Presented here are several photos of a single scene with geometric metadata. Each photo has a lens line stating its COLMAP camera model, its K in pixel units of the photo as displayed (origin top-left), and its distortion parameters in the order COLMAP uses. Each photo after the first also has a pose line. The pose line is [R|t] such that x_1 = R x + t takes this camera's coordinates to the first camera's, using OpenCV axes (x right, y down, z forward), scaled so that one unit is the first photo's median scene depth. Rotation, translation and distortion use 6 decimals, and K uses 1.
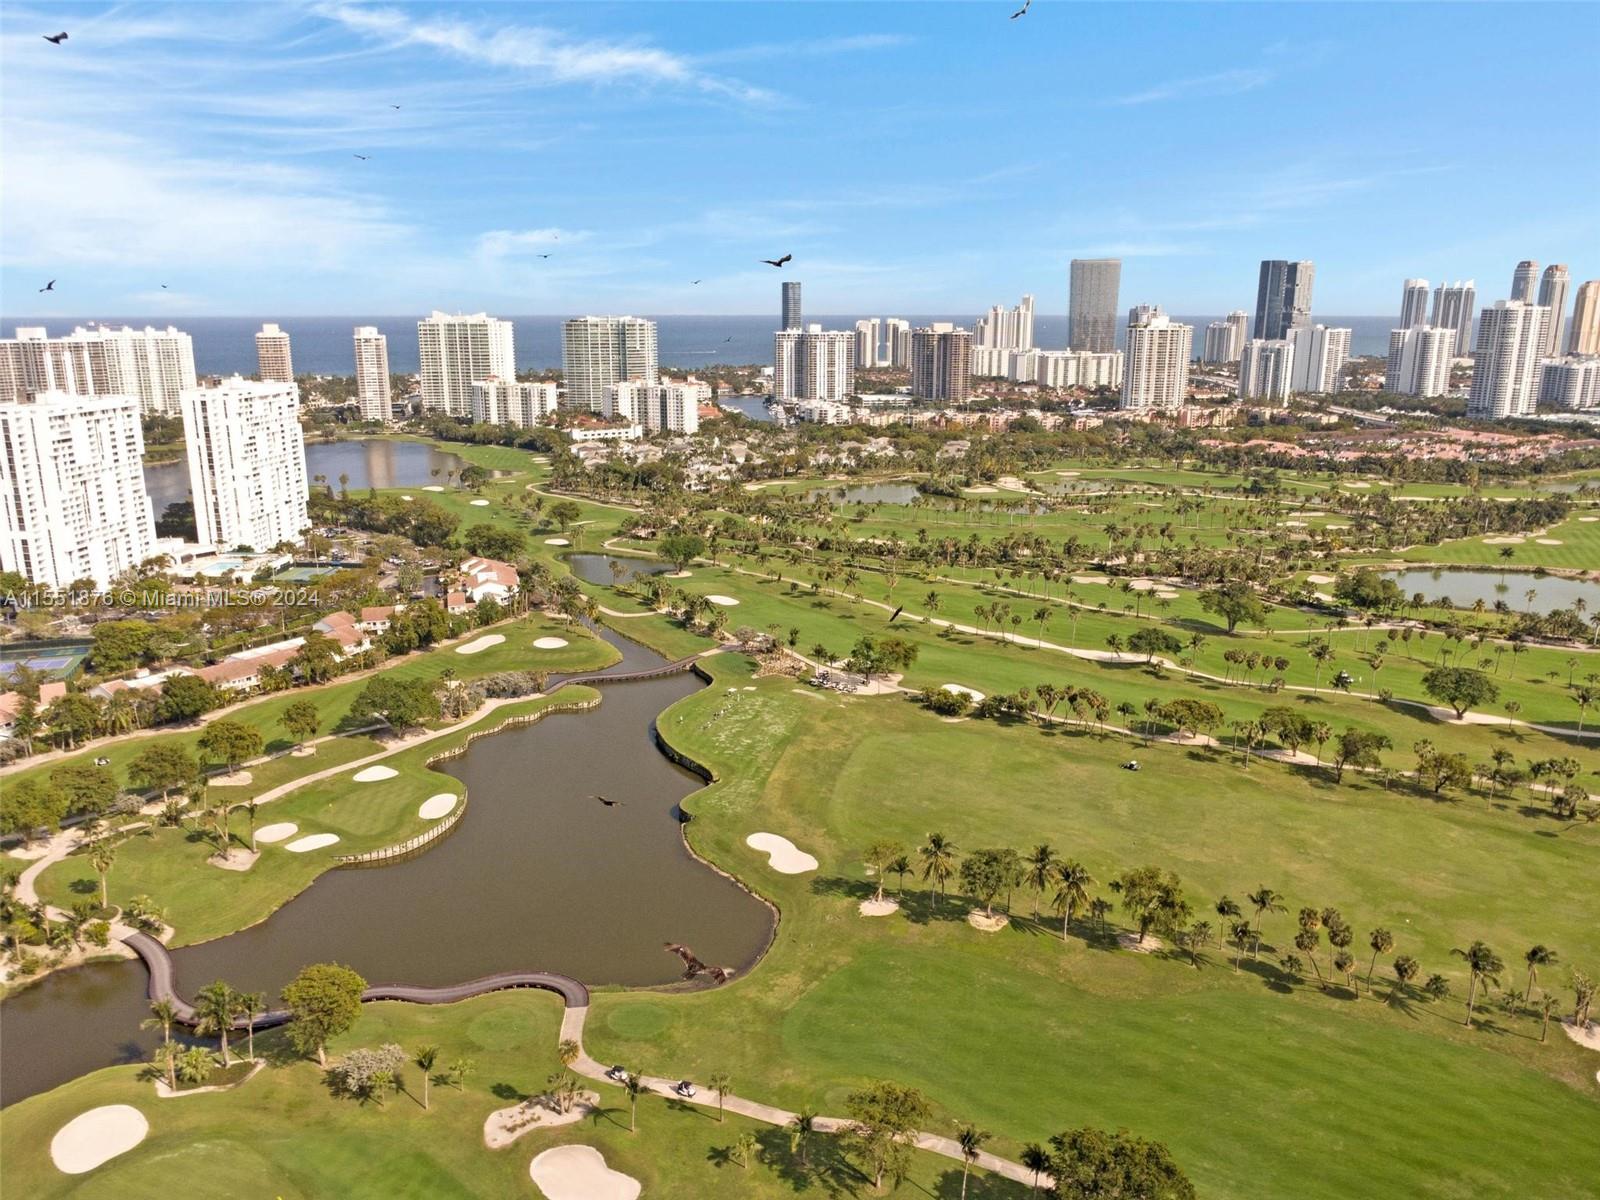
lens RADIAL K [[1162.6, 0, 800.0], [0, 1162.6, 600.0], [0, 0, 1]] dist [0.002850, -0.002052]
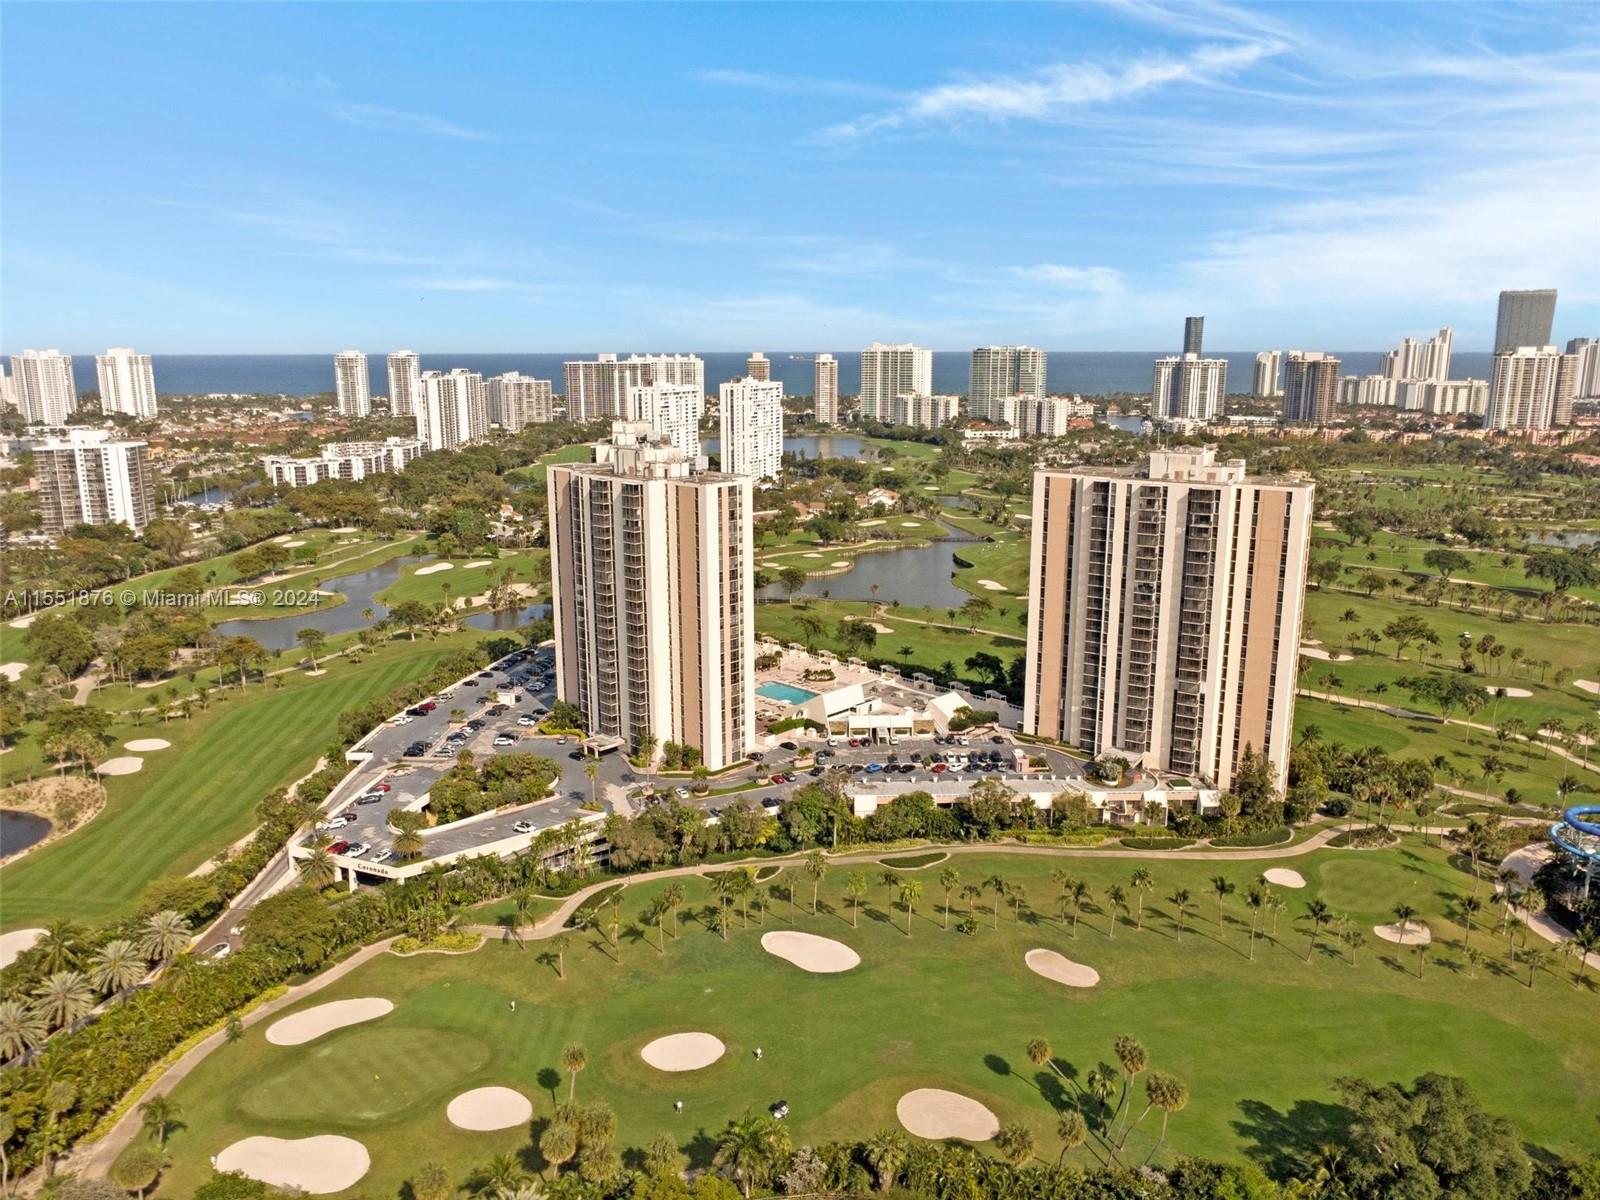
lens RADIAL K [[1162.6, 0, 800.0], [0, 1162.6, 600.0], [0, 0, 1]] dist [0.002850, -0.002052]
pose [[0.933267, 0.075131, -0.351237, 0.097102], [-0.085708, 0.996213, -0.014640, 0.073694], [0.348807, 0.043767, 0.936172, -0.264092]]
